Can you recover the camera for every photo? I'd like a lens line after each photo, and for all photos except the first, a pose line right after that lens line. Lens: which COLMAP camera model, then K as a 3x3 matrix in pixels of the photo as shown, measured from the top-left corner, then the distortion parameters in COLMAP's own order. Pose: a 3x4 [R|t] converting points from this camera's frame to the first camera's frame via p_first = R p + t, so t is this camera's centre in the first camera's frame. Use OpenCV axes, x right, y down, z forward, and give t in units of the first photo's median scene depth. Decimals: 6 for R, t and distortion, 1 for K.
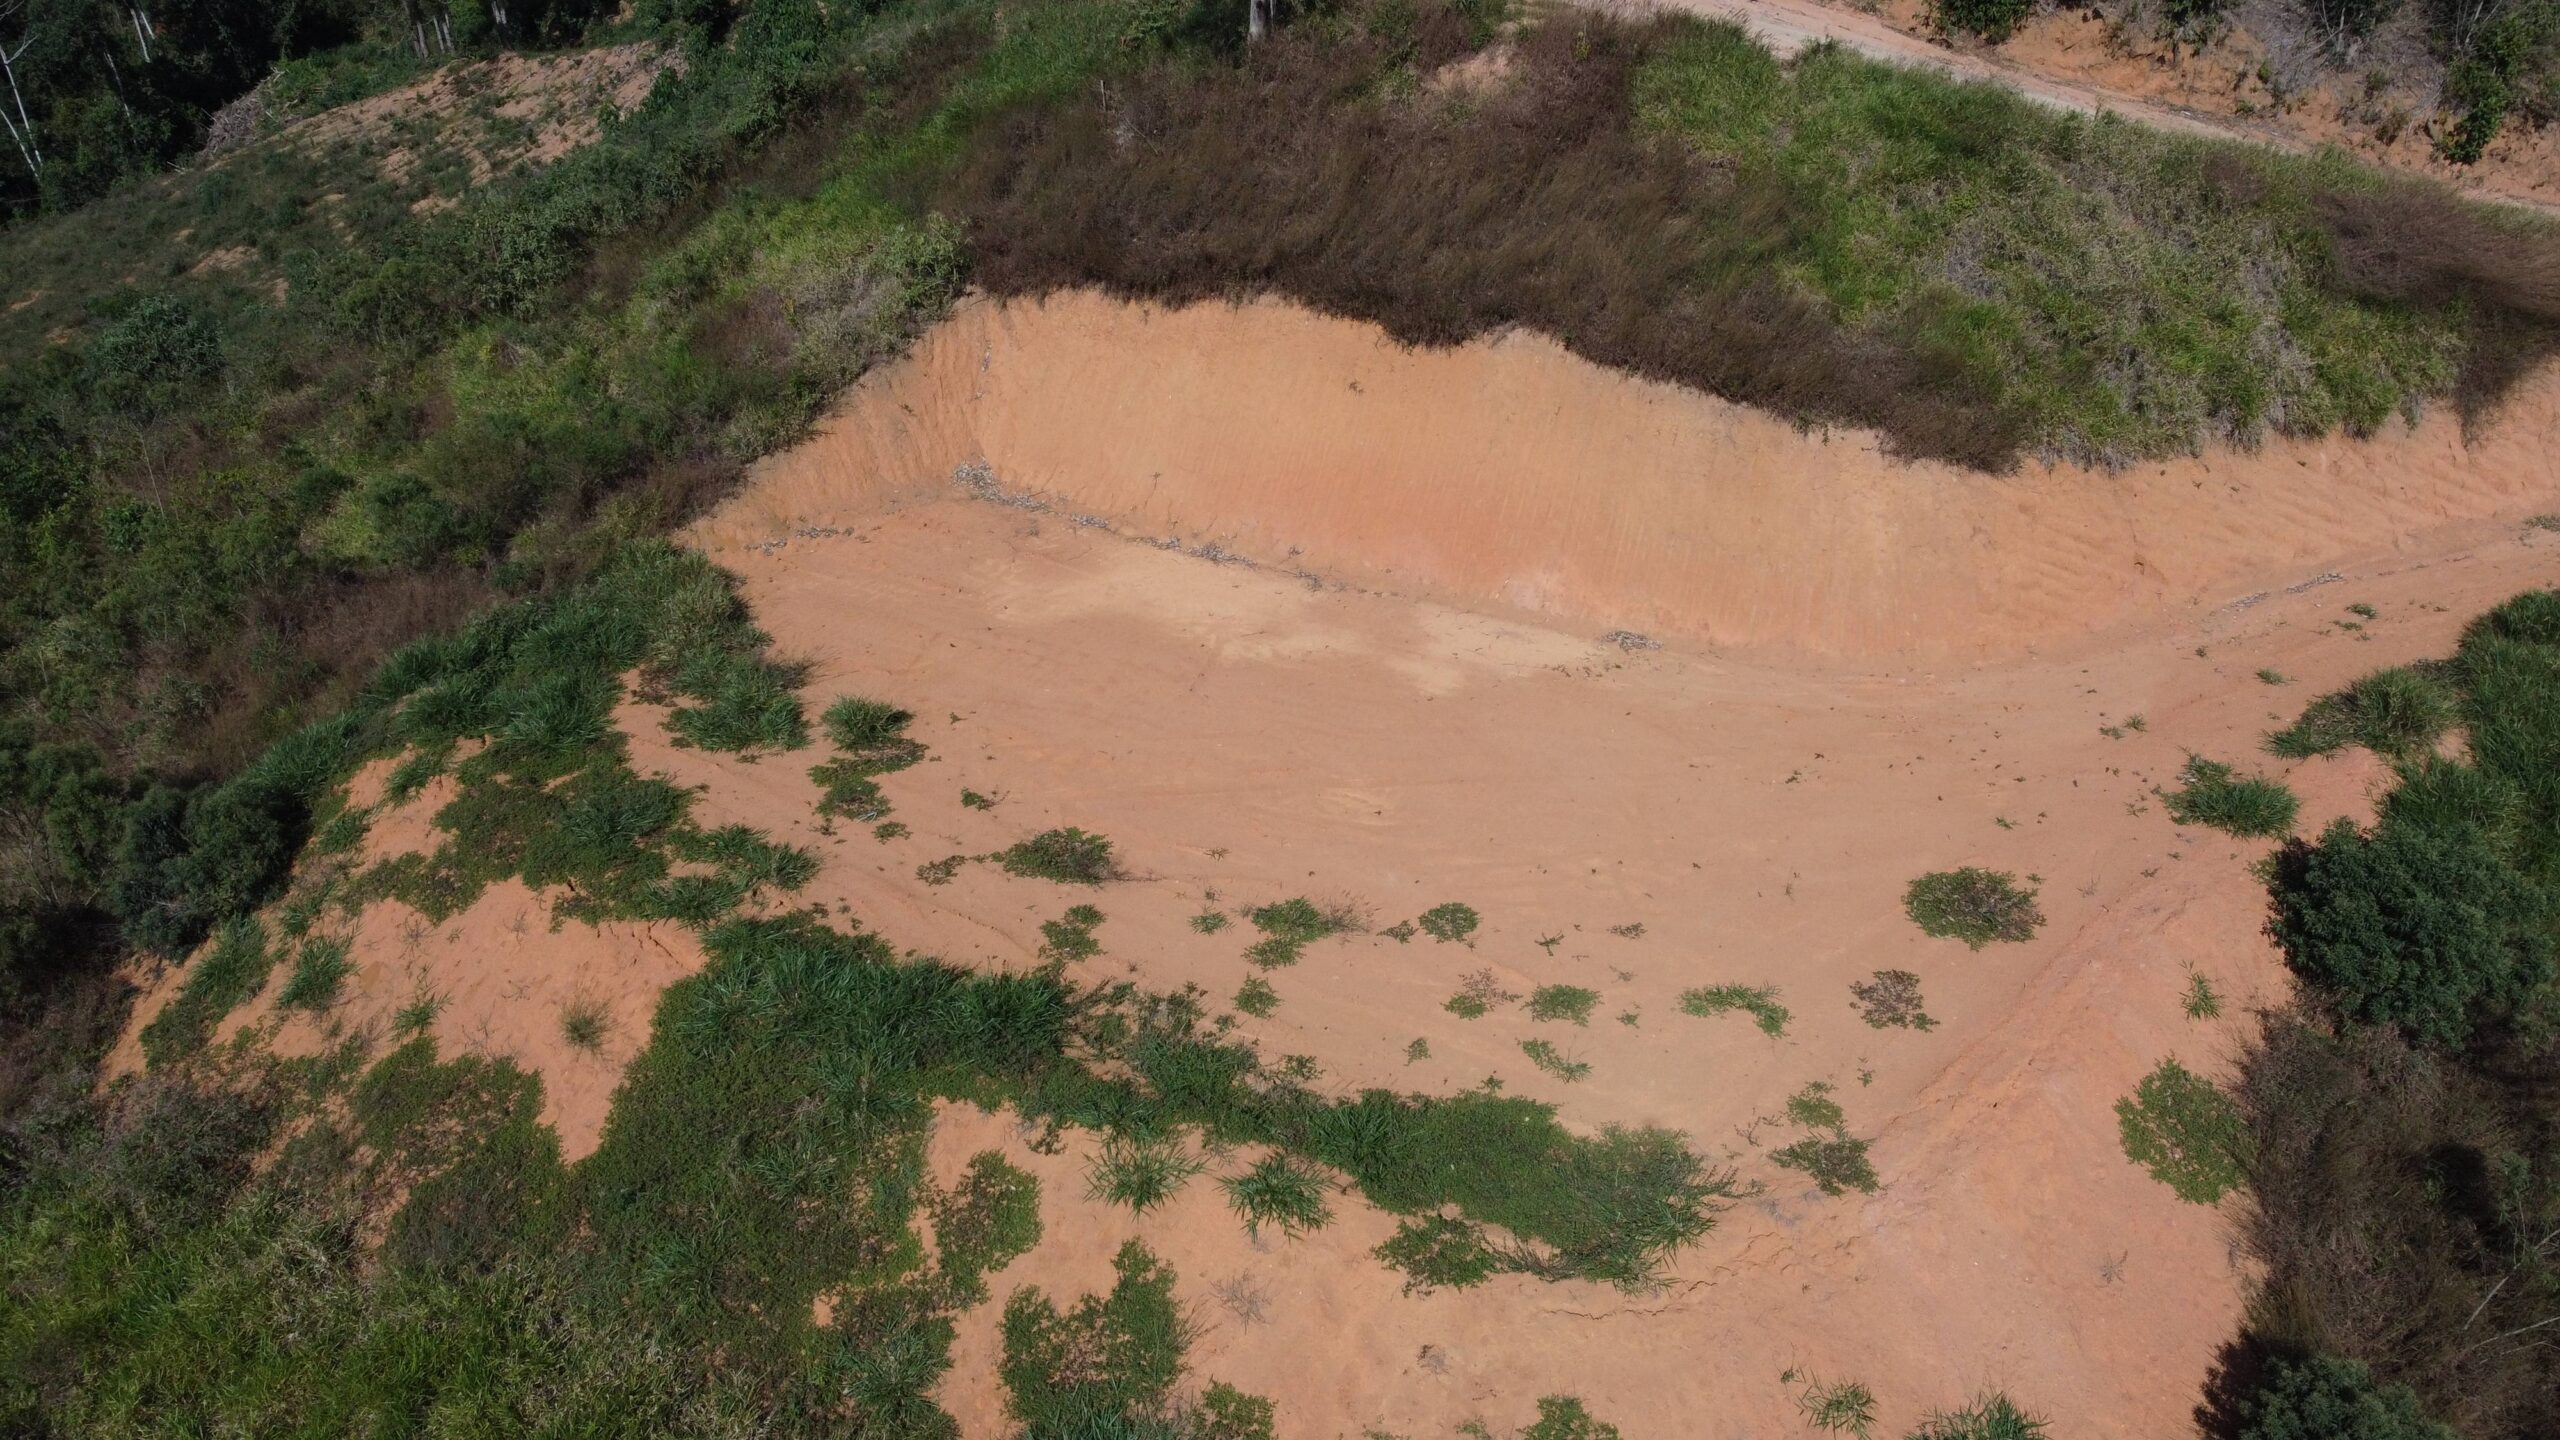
lens RADIAL K [[1939.5, 0, 1287.1], [0, 1939.5, 712.9], [0, 0, 1]] dist [-0.003643, 0.000109]
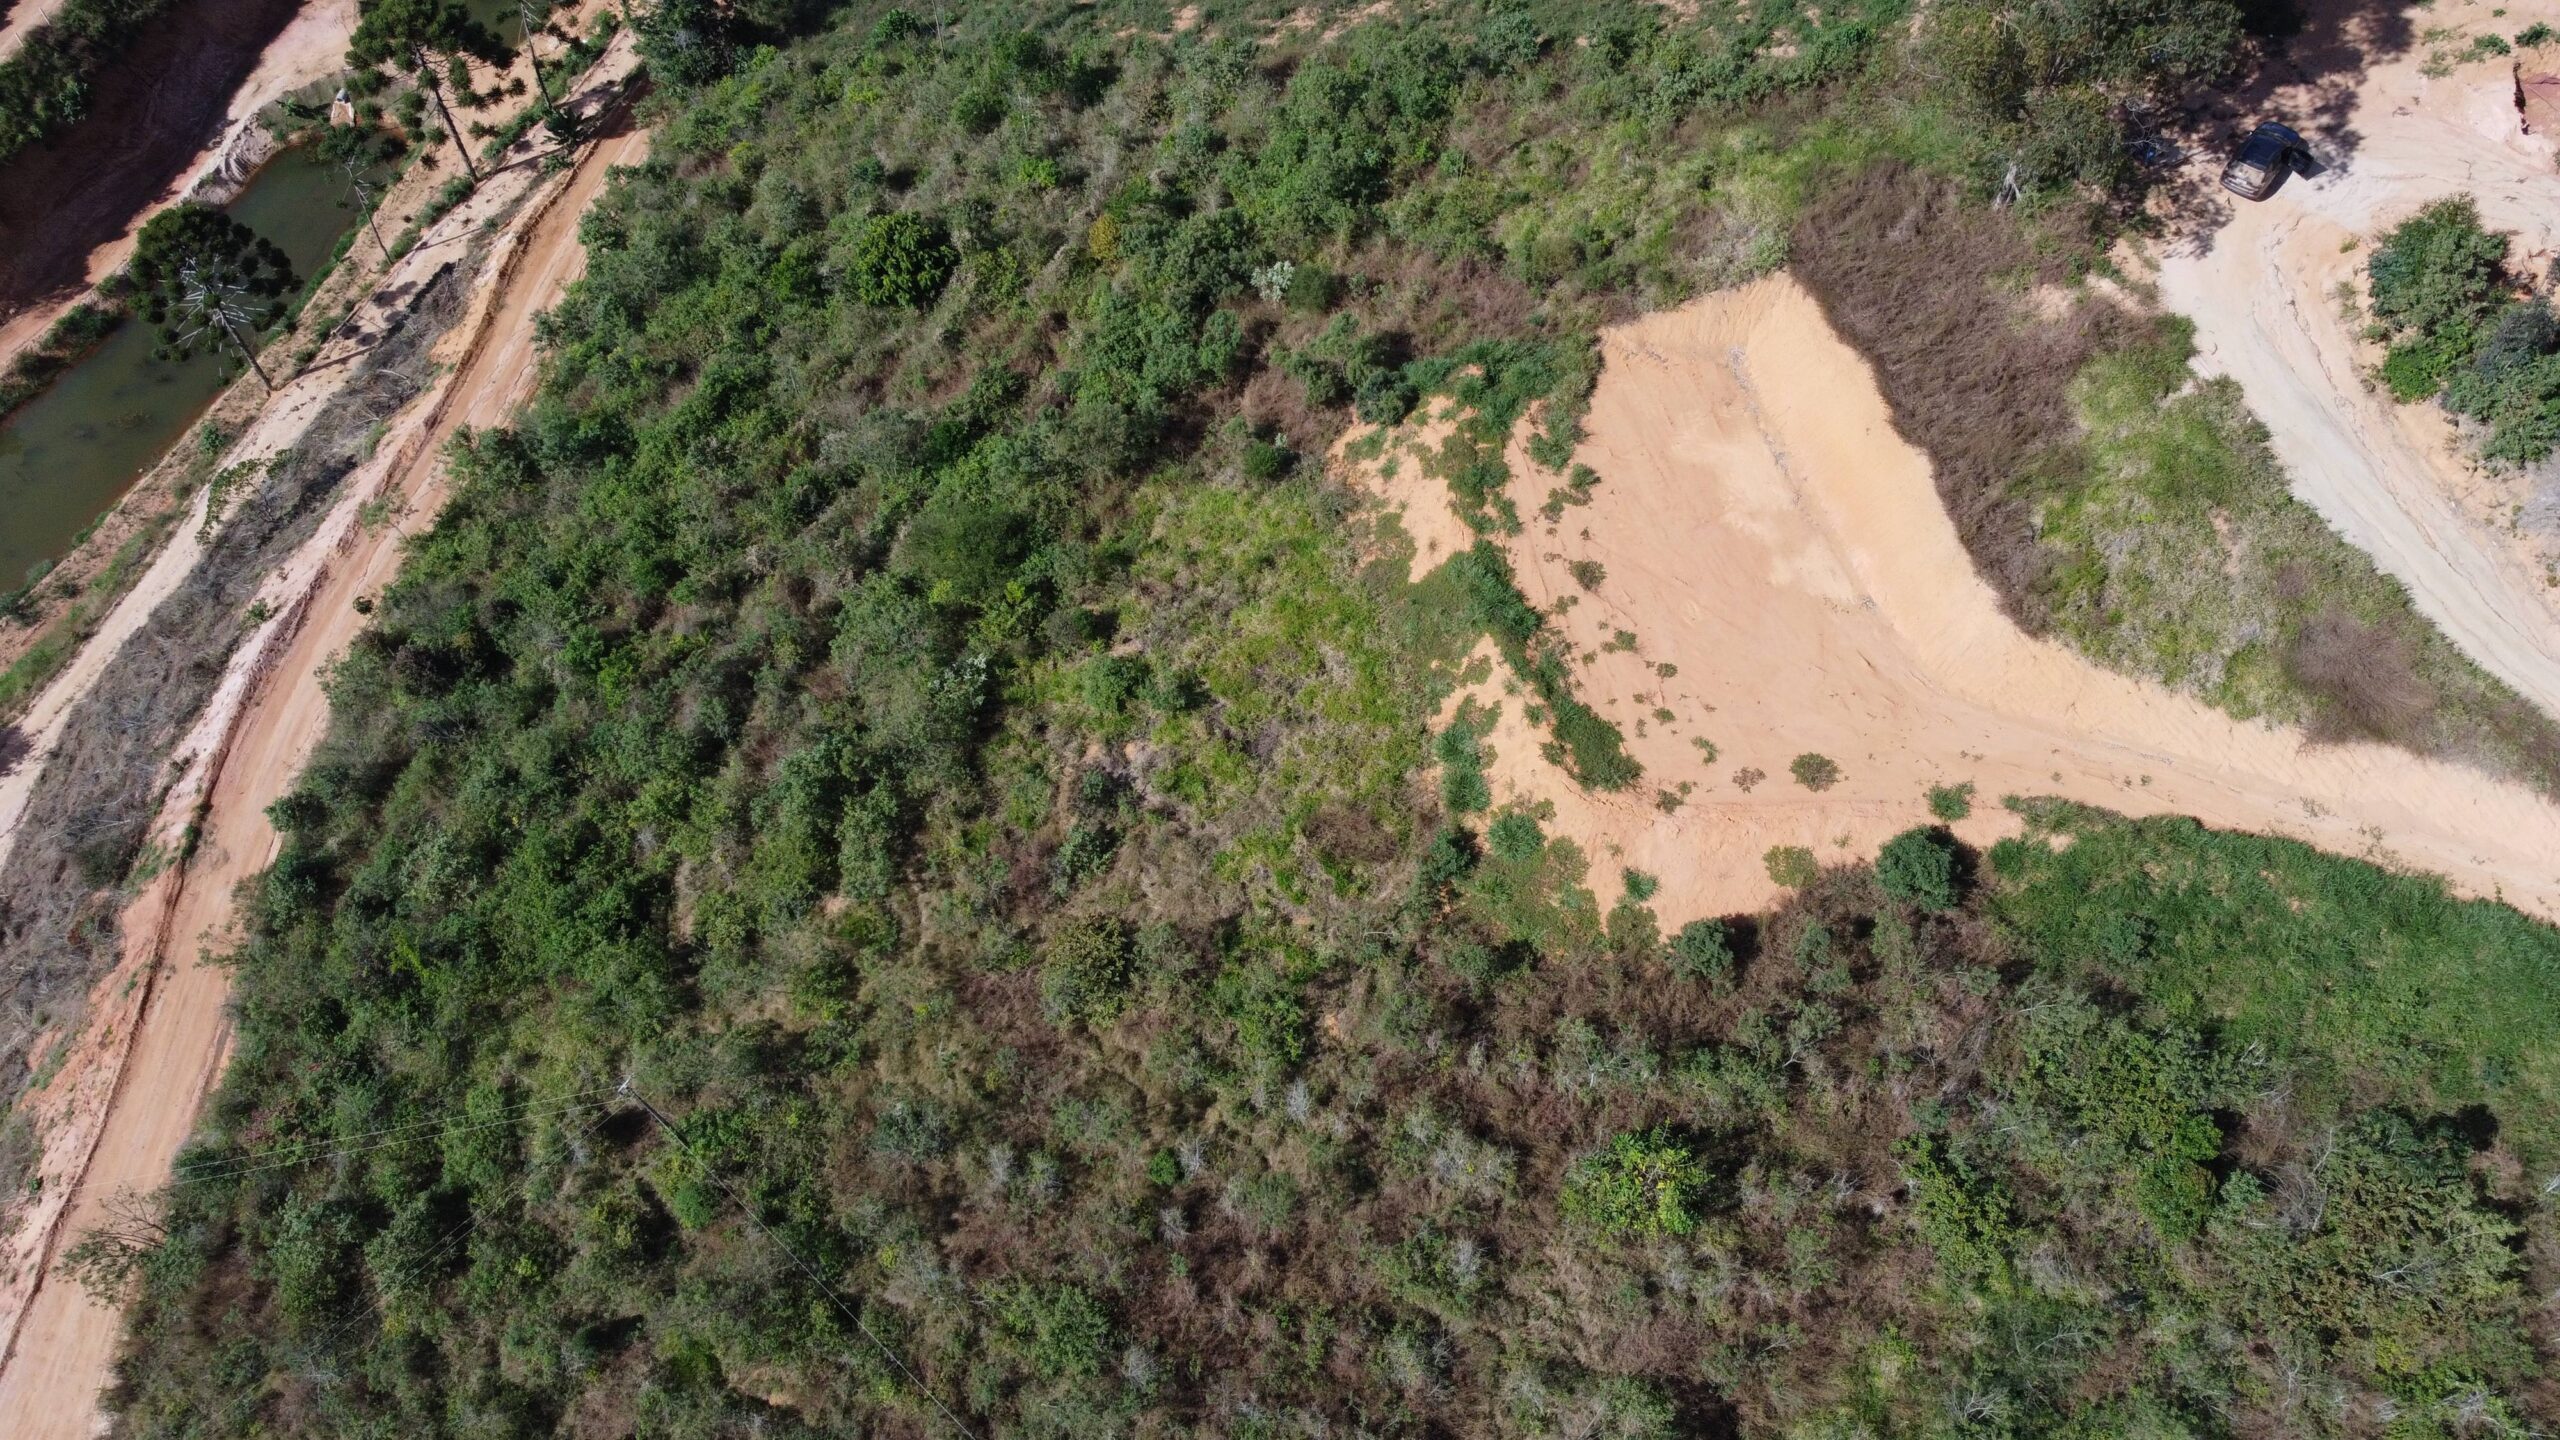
lens RADIAL K [[1939.5, 0, 1275.8], [0, 1939.5, 724.6], [0, 0, 1]] dist [-0.003643, 0.000109]
pose [[0.709117, 0.596134, -0.376533, 0.736190], [-0.344061, 0.758681, 0.553195, -1.129985], [0.615447, -0.262729, 0.743101, -1.435926]]
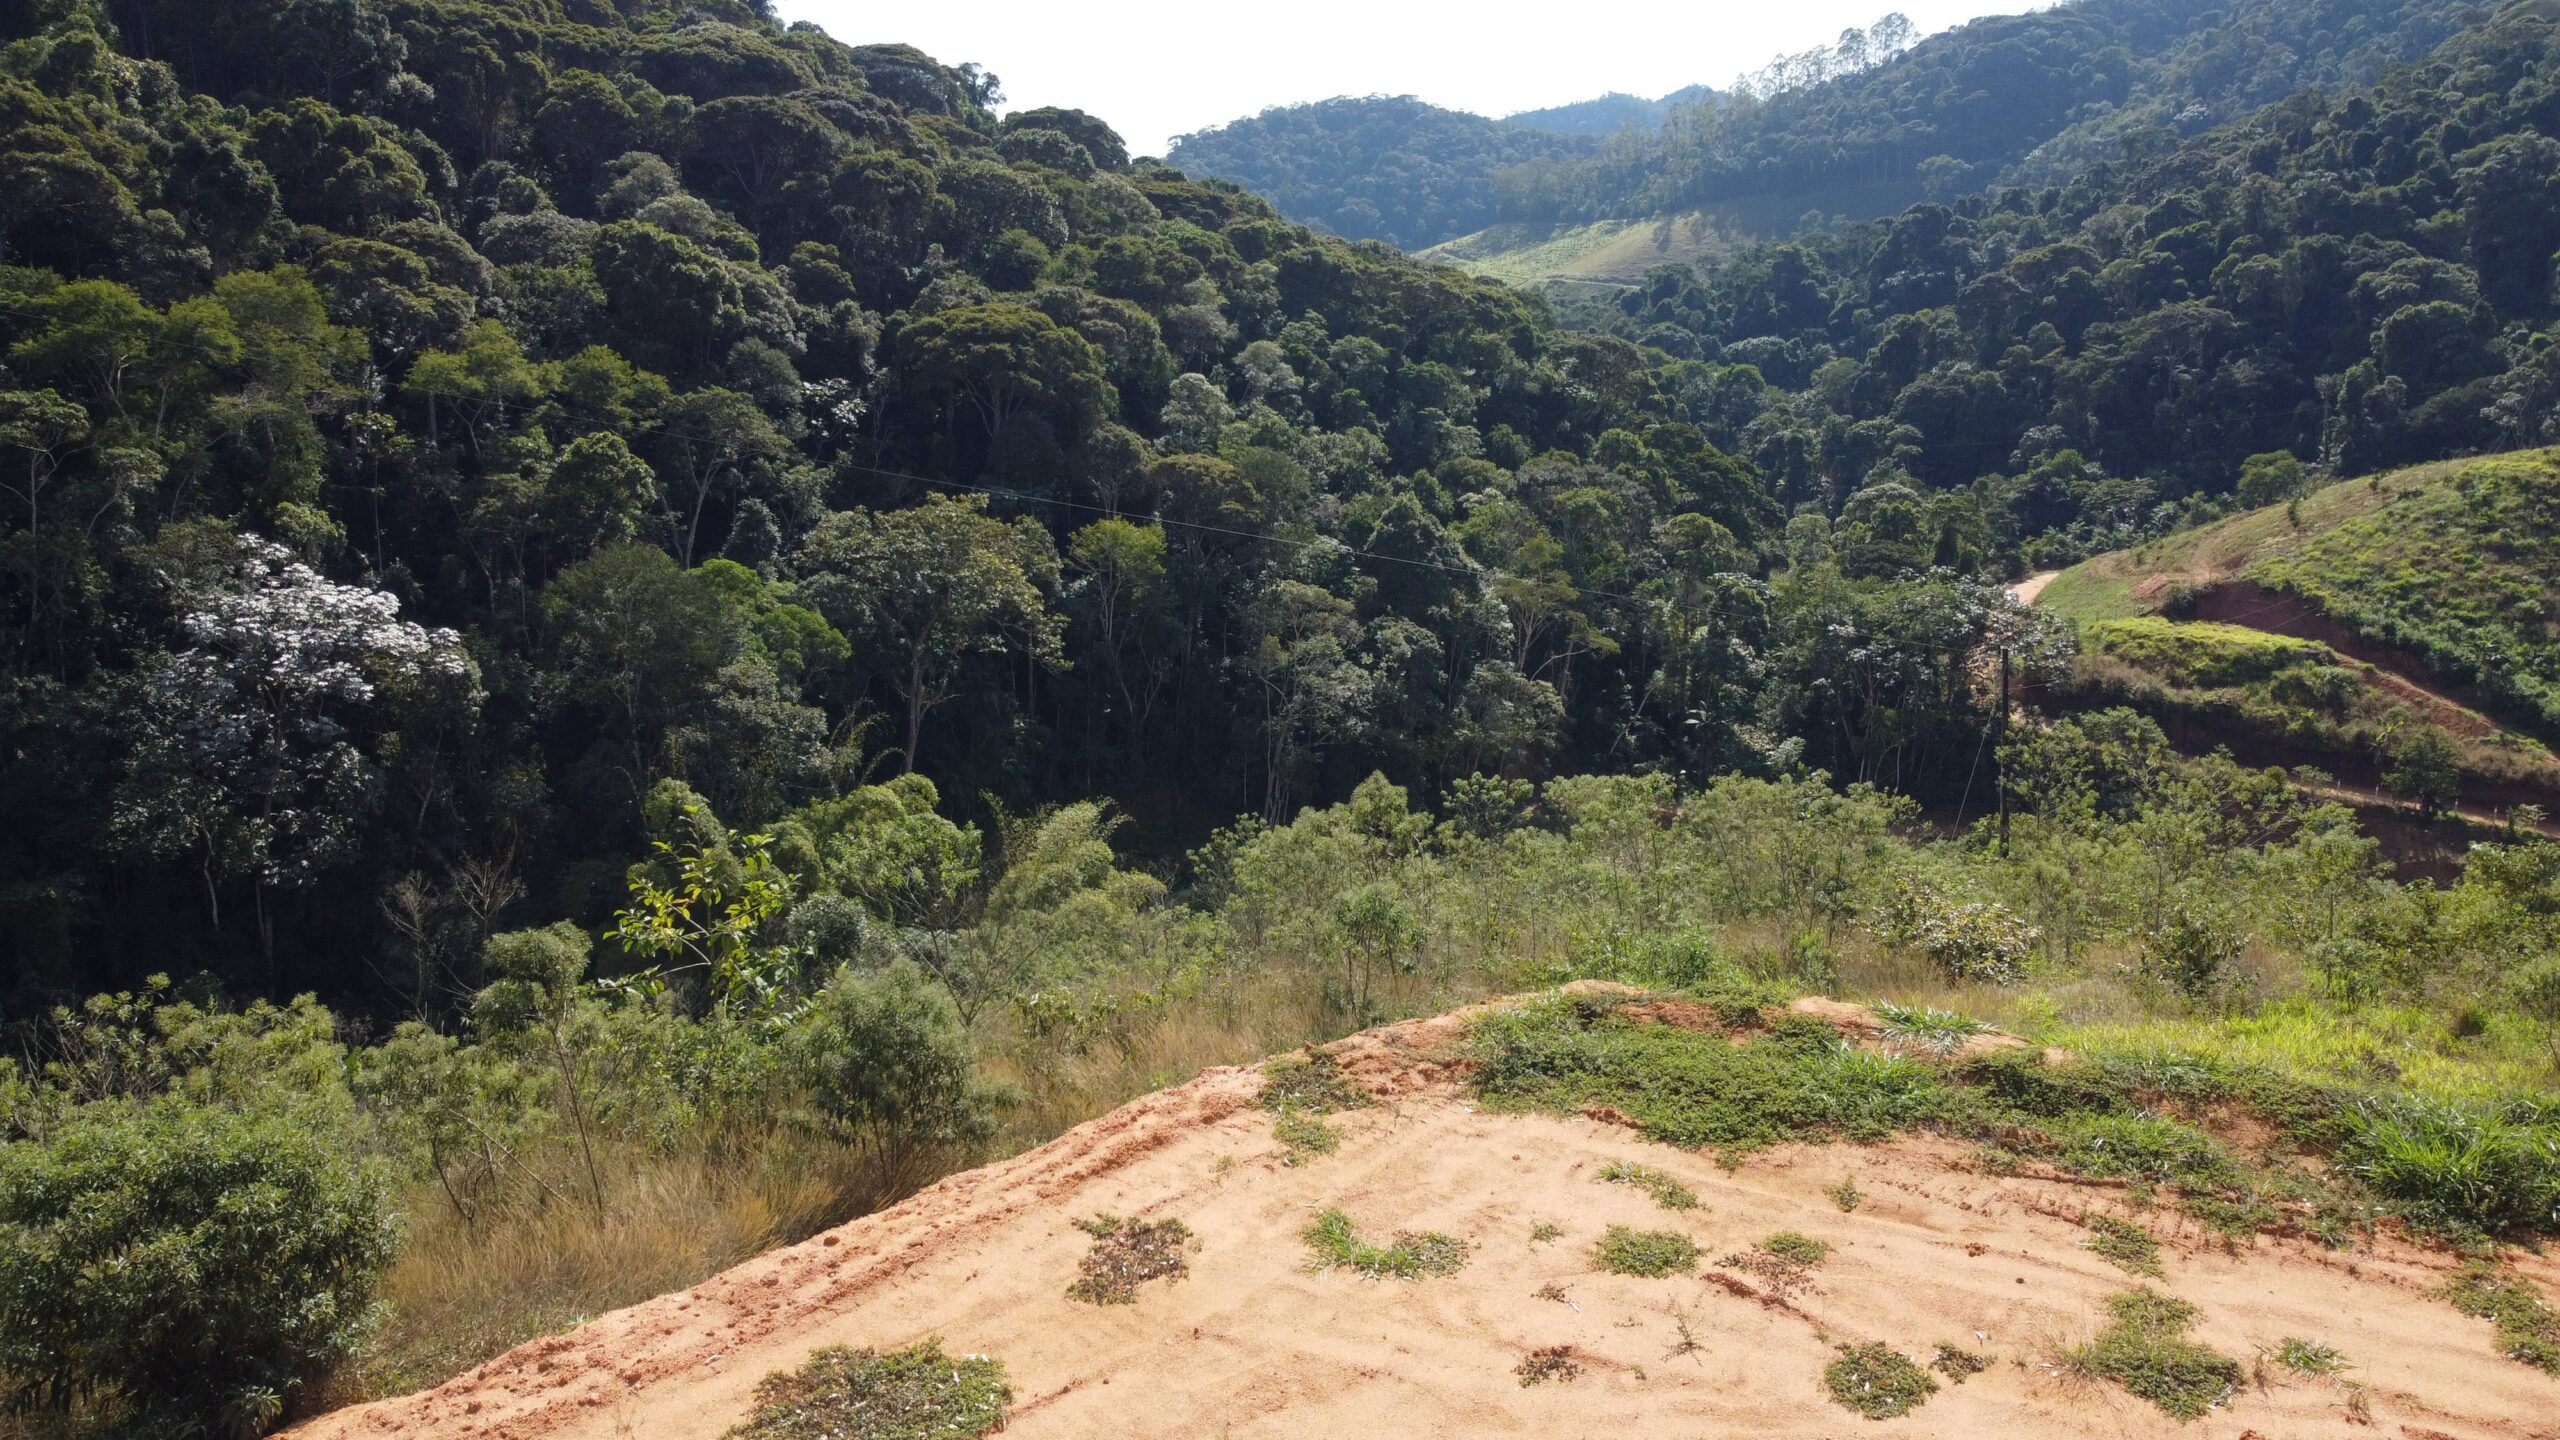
lens RADIAL K [[1939.5, 0, 1272.4], [0, 1939.5, 705.8], [0, 0, 1]] dist [-0.003643, 0.000109]
pose [[-0.999896, 0.000928, -0.014374, 0.227465], [-0.009078, 0.734182, 0.678892, -0.344708], [0.011183, 0.678952, -0.734098, 1.111227]]
